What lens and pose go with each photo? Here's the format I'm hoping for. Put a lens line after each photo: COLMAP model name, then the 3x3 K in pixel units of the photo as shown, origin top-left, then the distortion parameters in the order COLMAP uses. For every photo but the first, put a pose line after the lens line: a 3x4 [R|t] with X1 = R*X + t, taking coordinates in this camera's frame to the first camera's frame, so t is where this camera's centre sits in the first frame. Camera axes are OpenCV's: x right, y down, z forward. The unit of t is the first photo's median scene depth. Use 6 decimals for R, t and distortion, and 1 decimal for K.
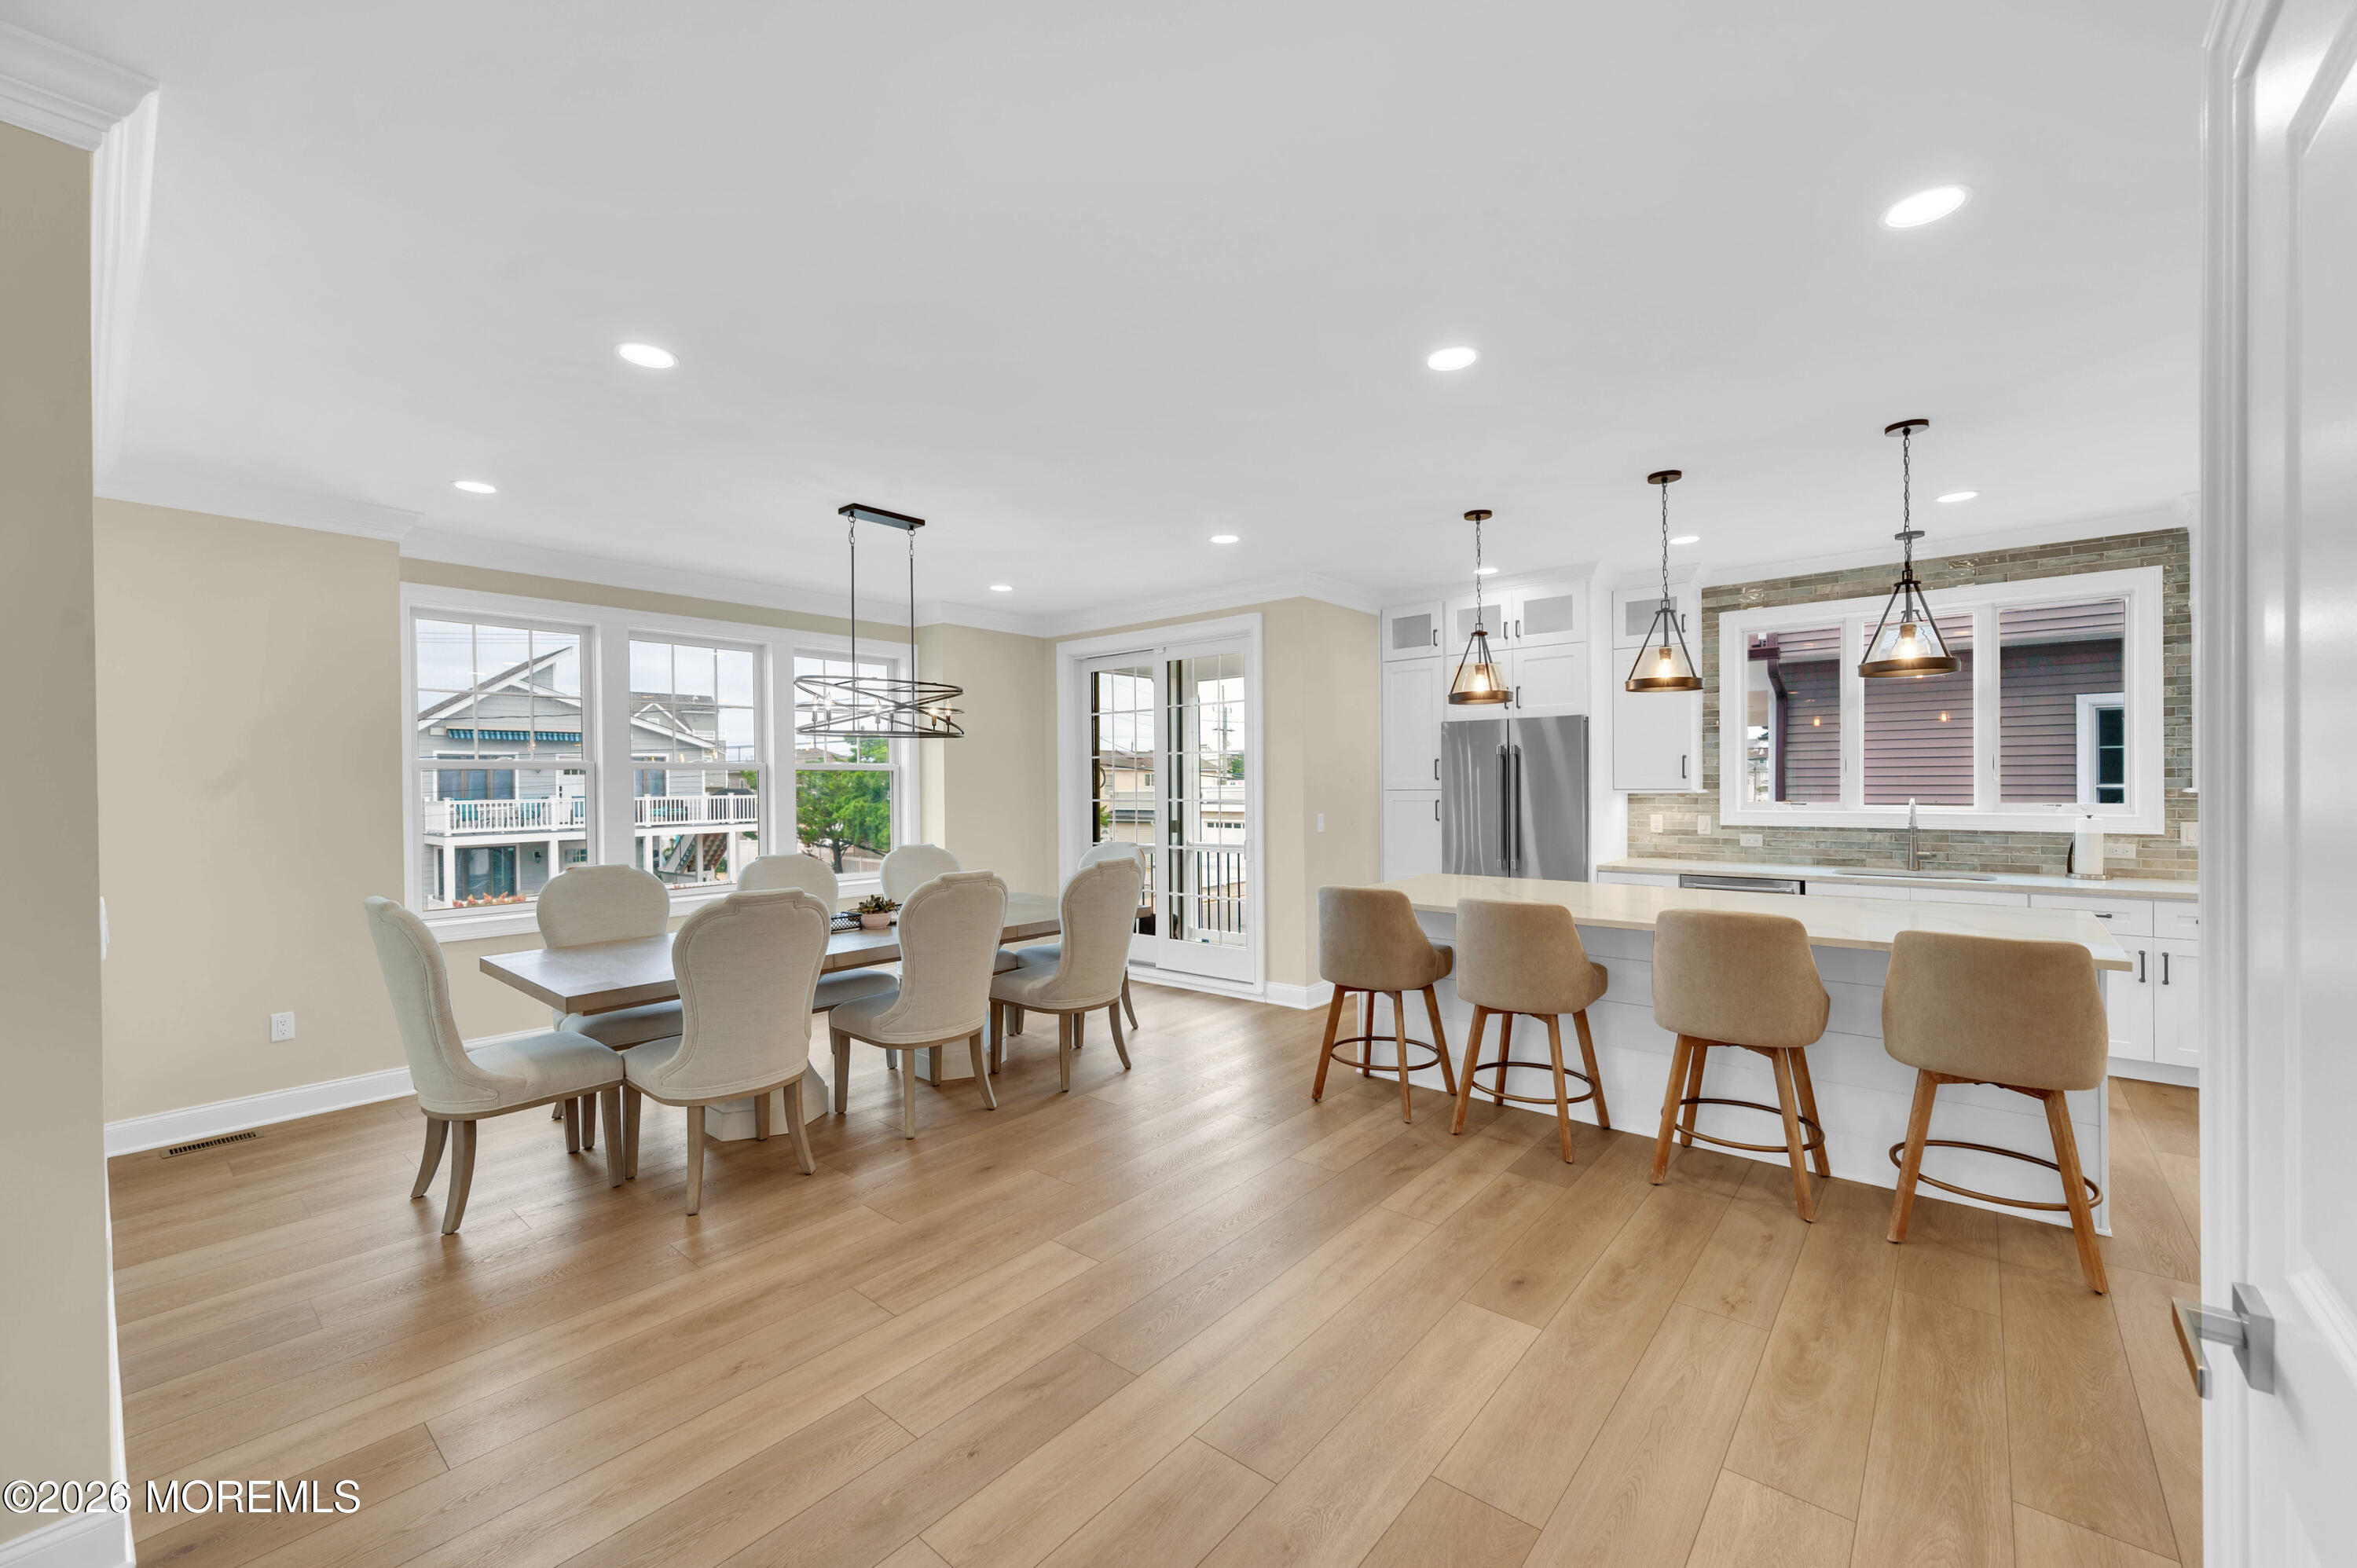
lens RADIAL K [[930.4, 0, 1179.7], [0, 930.4, 787.0], [0, 0, 1]] dist [-0.000469, -0.000333]
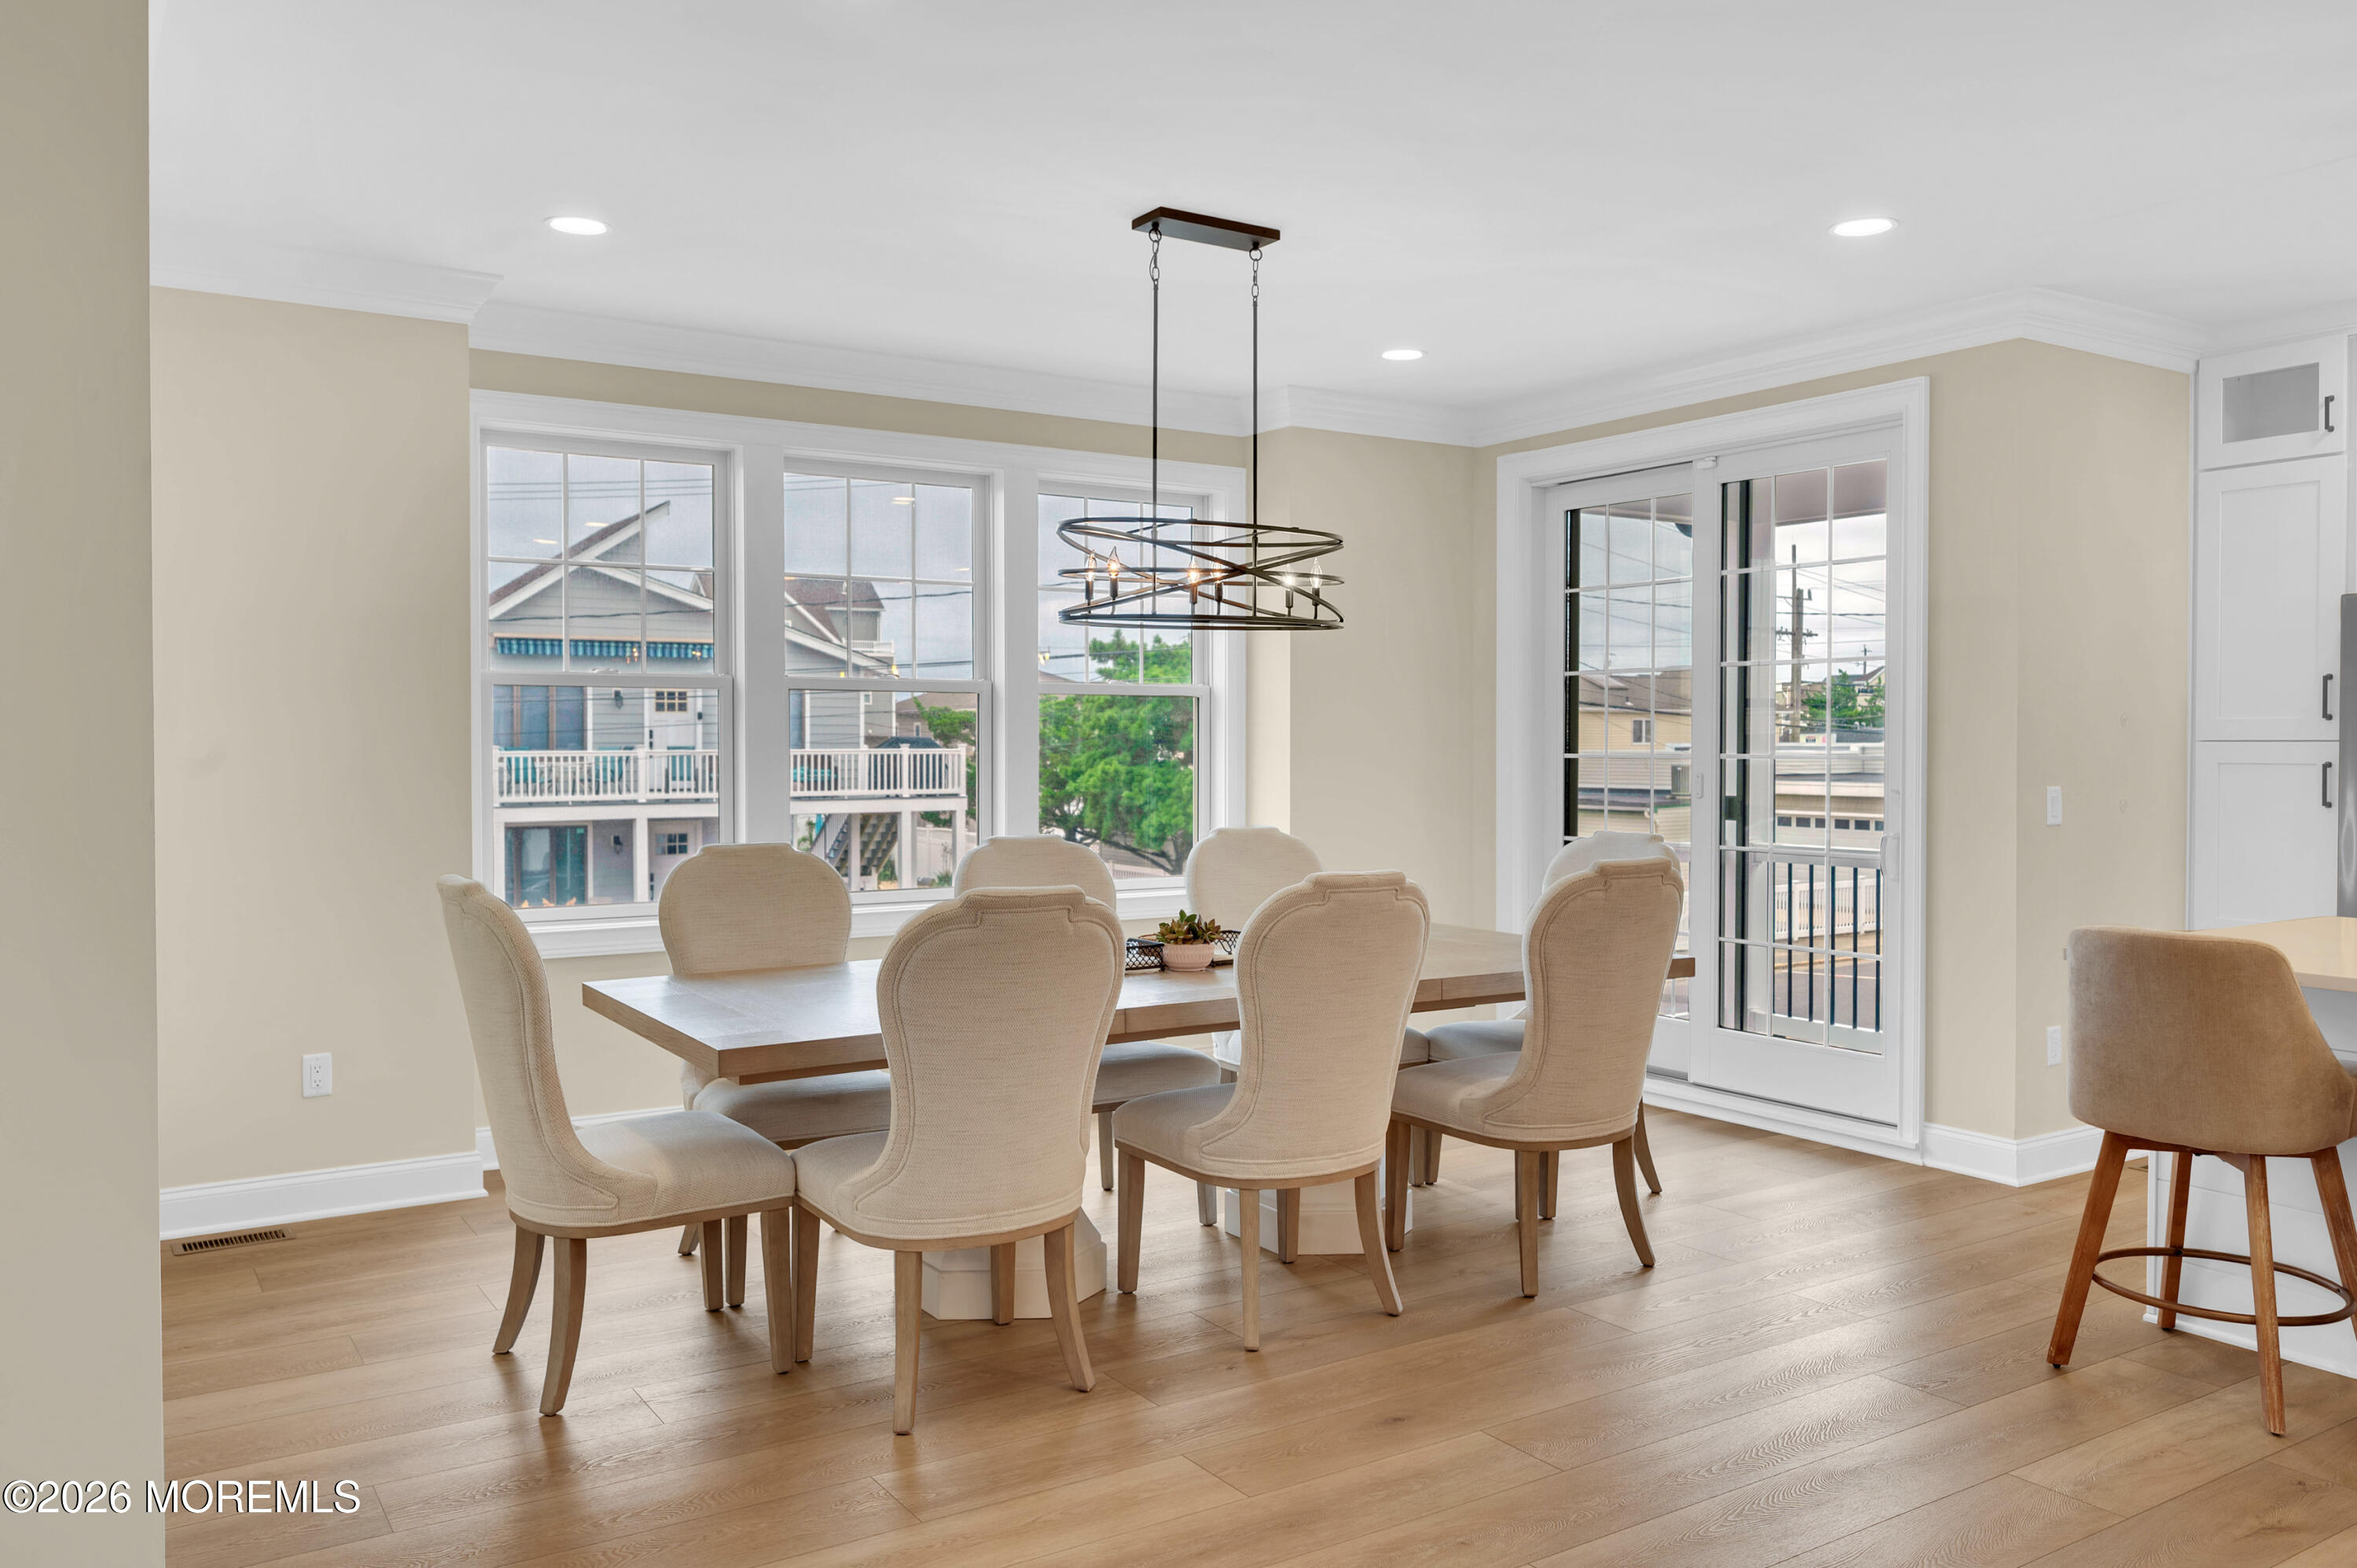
lens RADIAL K [[1742.8, 0, 1176.5], [0, 1742.8, 767.1], [0, 0, 1]] dist [-0.001041, 0.001674]
pose [[0.958041, 0.016314, -0.286166, -0.034740], [-0.012544, 0.999809, 0.015003, 0.013752], [0.286356, -0.010783, 0.958063, -0.000717]]
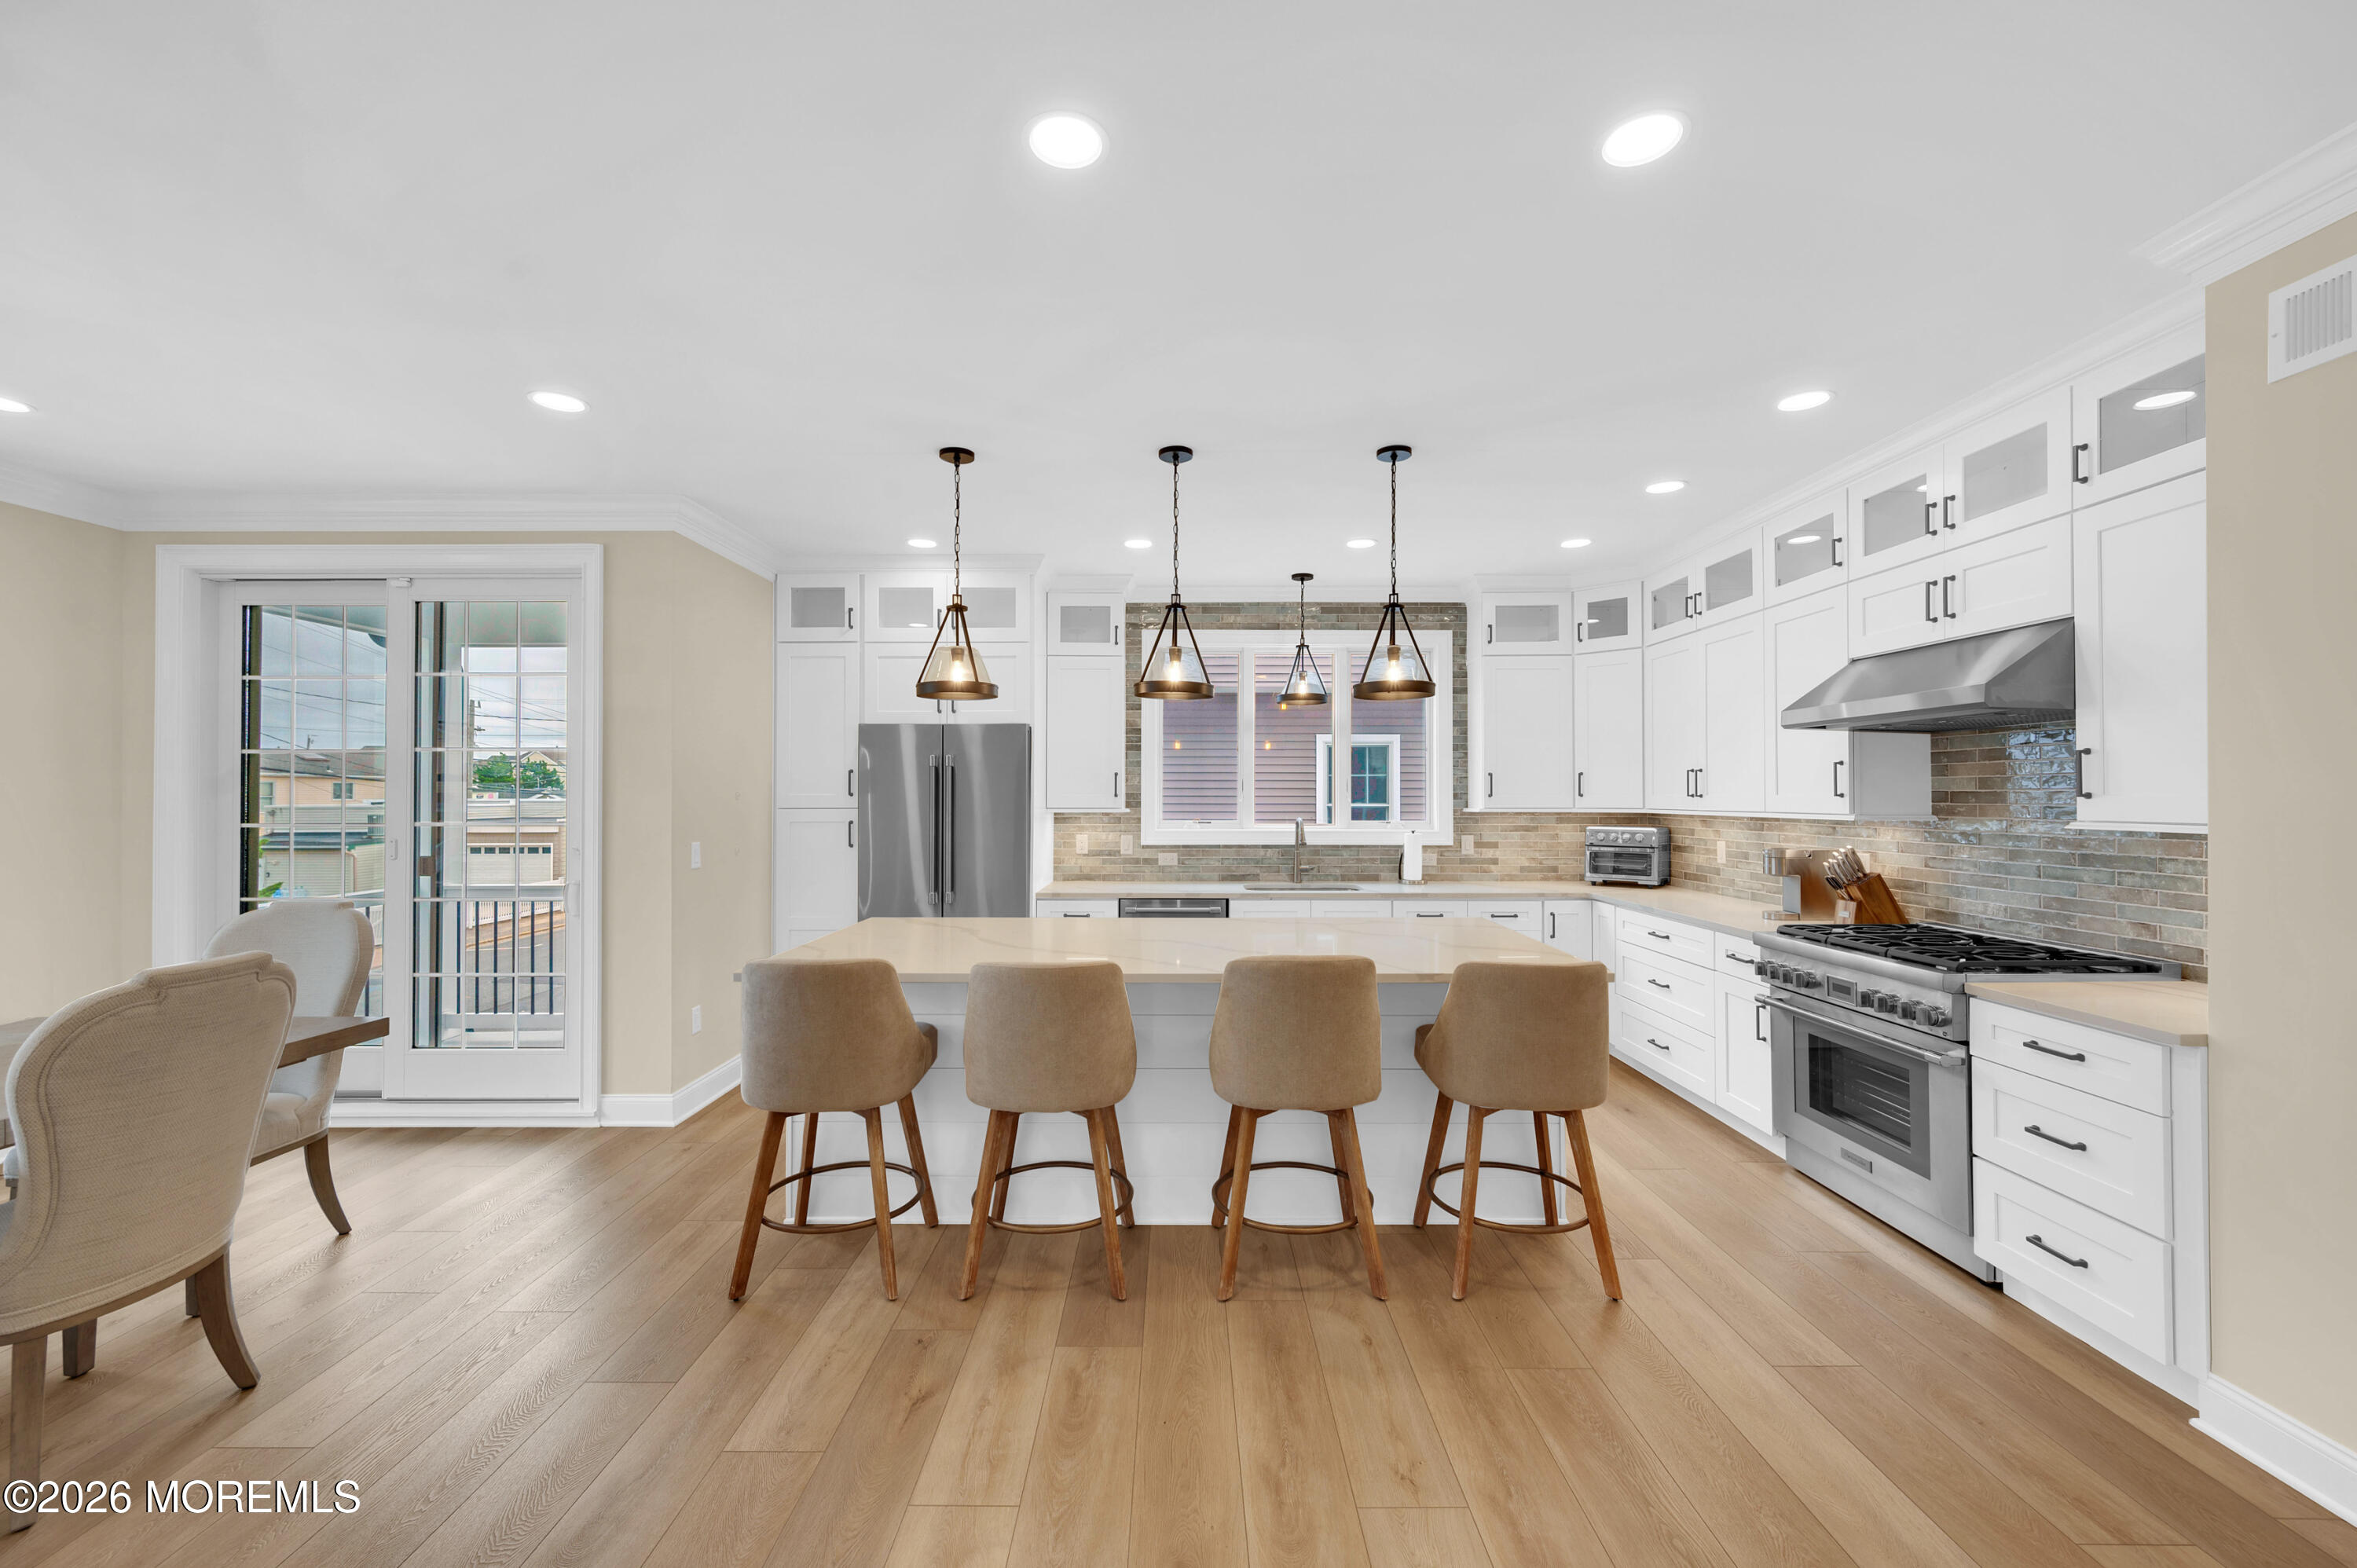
lens RADIAL K [[930.4, 0, 1171.3], [0, 930.4, 786.9], [0, 0, 1]] dist [-0.000469, -0.000333]
pose [[0.765929, 0.016068, 0.642724, -0.035445], [-0.004920, 0.999805, -0.019132, -0.002140], [-0.642906, 0.011491, 0.765859, 0.288761]]
